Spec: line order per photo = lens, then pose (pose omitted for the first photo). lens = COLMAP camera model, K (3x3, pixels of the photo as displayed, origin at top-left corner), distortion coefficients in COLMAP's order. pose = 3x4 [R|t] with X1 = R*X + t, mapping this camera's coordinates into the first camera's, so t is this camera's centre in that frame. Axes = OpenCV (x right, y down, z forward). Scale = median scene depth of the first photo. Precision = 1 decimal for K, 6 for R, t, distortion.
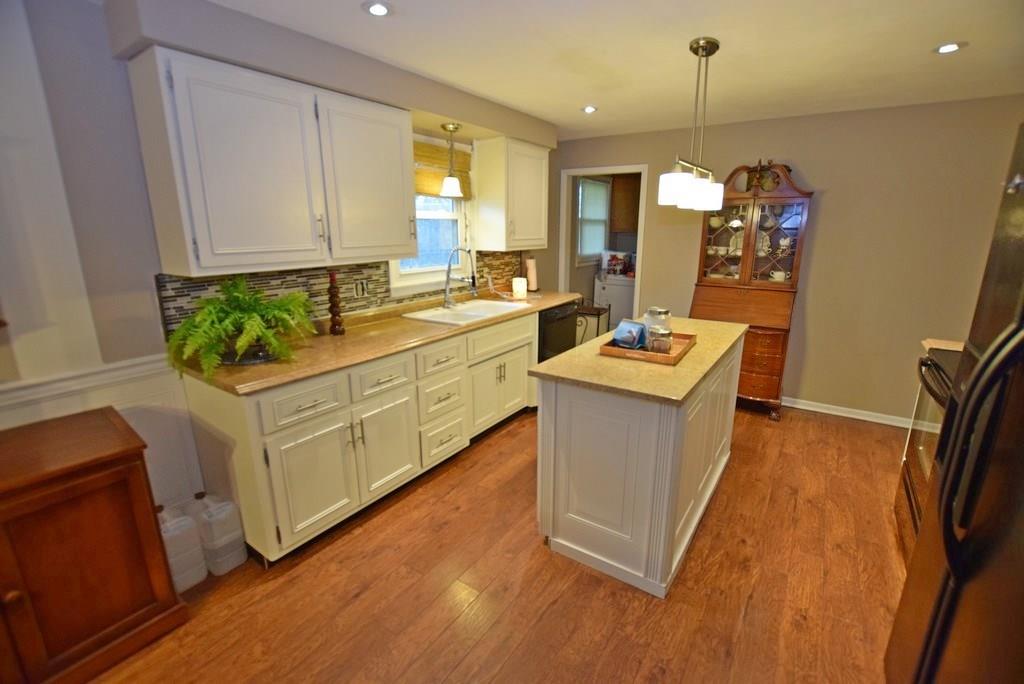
lens RADIAL K [[451.3, 0, 514.4], [0, 451.3, 340.0], [0, 0, 1]] dist [-0.026222, 0.001612]
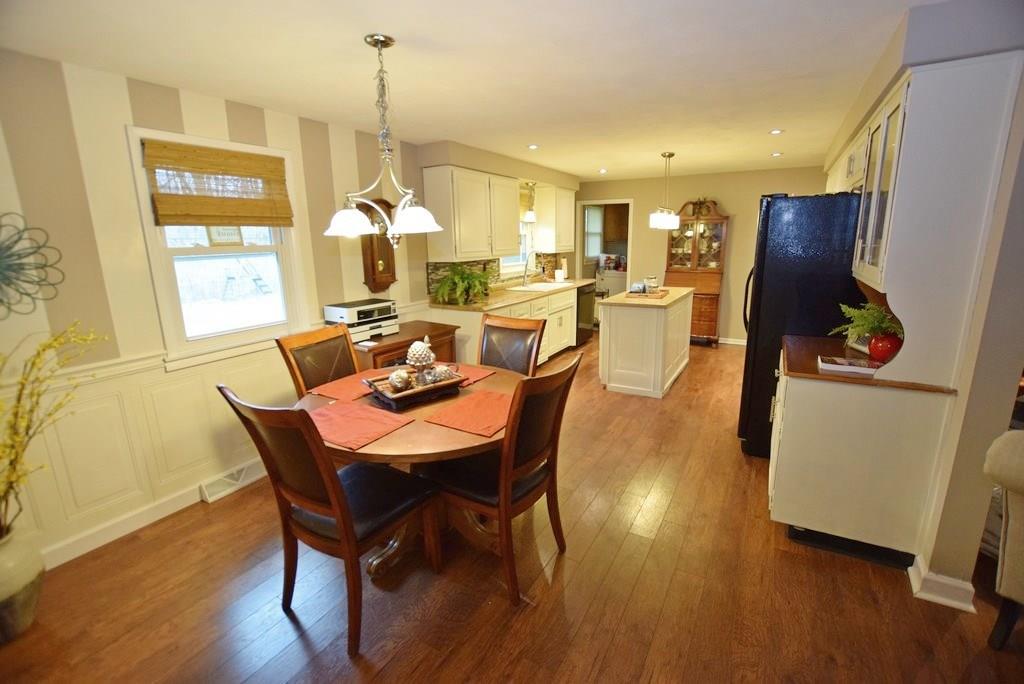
lens RADIAL K [[451.3, 0, 517.1], [0, 451.3, 337.5], [0, 0, 1]] dist [-0.026222, 0.001612]
pose [[0.996676, -0.031485, 0.075136, -0.330166], [0.033626, 0.999059, -0.027398, 0.176697], [-0.074203, 0.029833, 0.996797, -0.727916]]
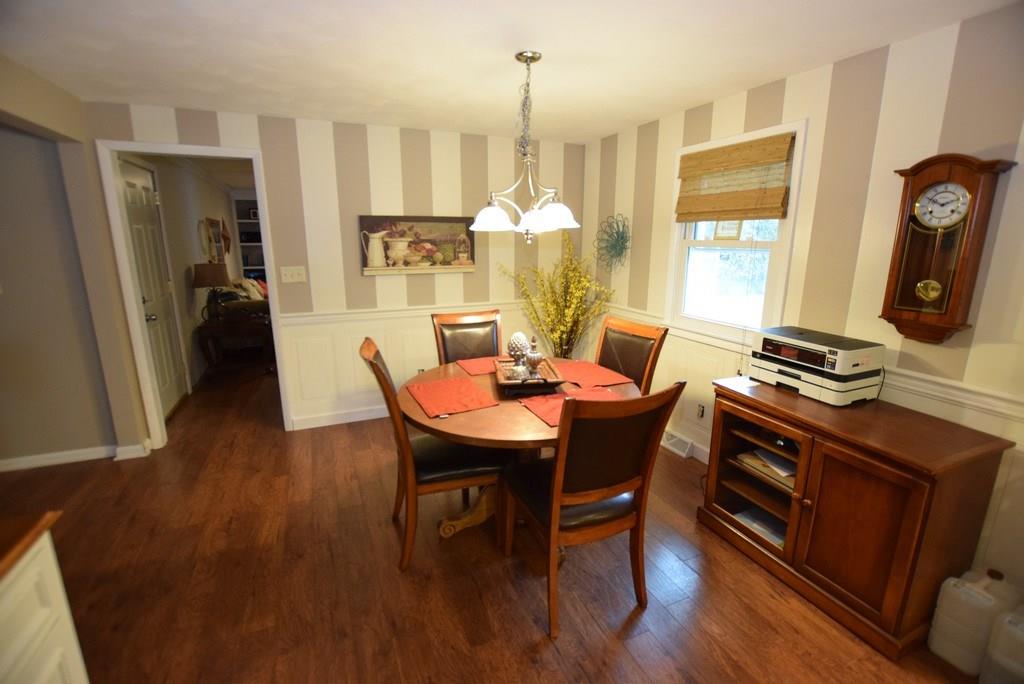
lens RADIAL K [[451.3, 0, 514.2], [0, 451.3, 341.8], [0, 0, 1]] dist [-0.026222, 0.001612]
pose [[-0.527392, 0.187991, -0.828563, 0.171171], [-0.212519, 0.915025, 0.342879, -0.069048], [0.822614, 0.356917, -0.442625, 0.270545]]
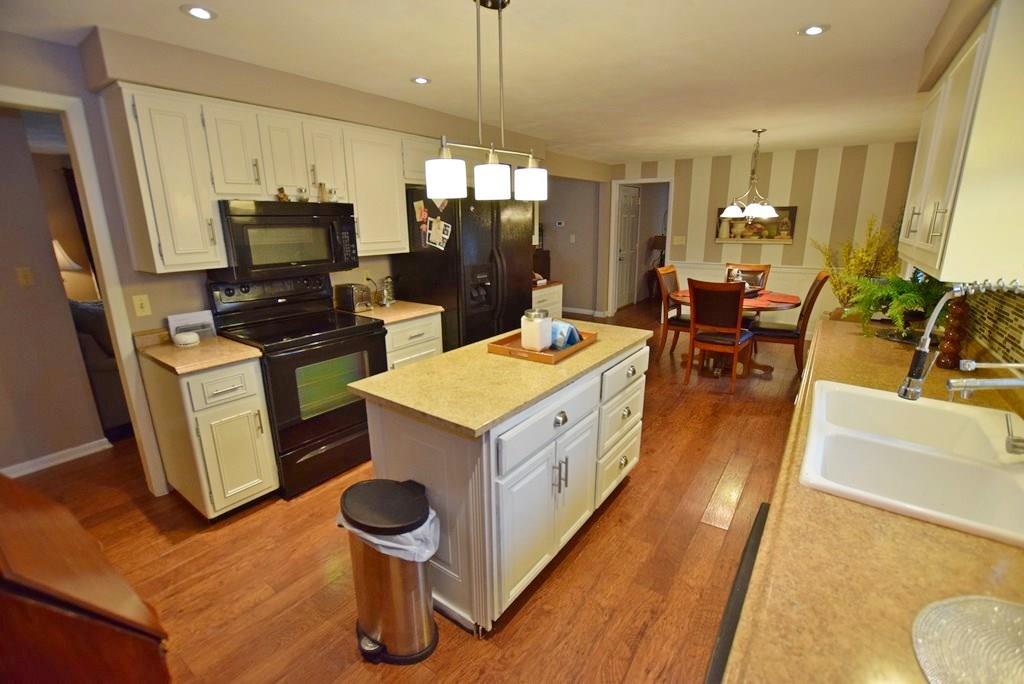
lens RADIAL K [[451.3, 0, 510.7], [0, 451.3, 340.1], [0, 0, 1]] dist [-0.026222, 0.001612]
pose [[-0.999642, 0.002135, 0.026681, 0.245679], [0.014749, 0.875763, 0.482516, -0.333654], [-0.022336, 0.482736, -0.875481, 1.316349]]
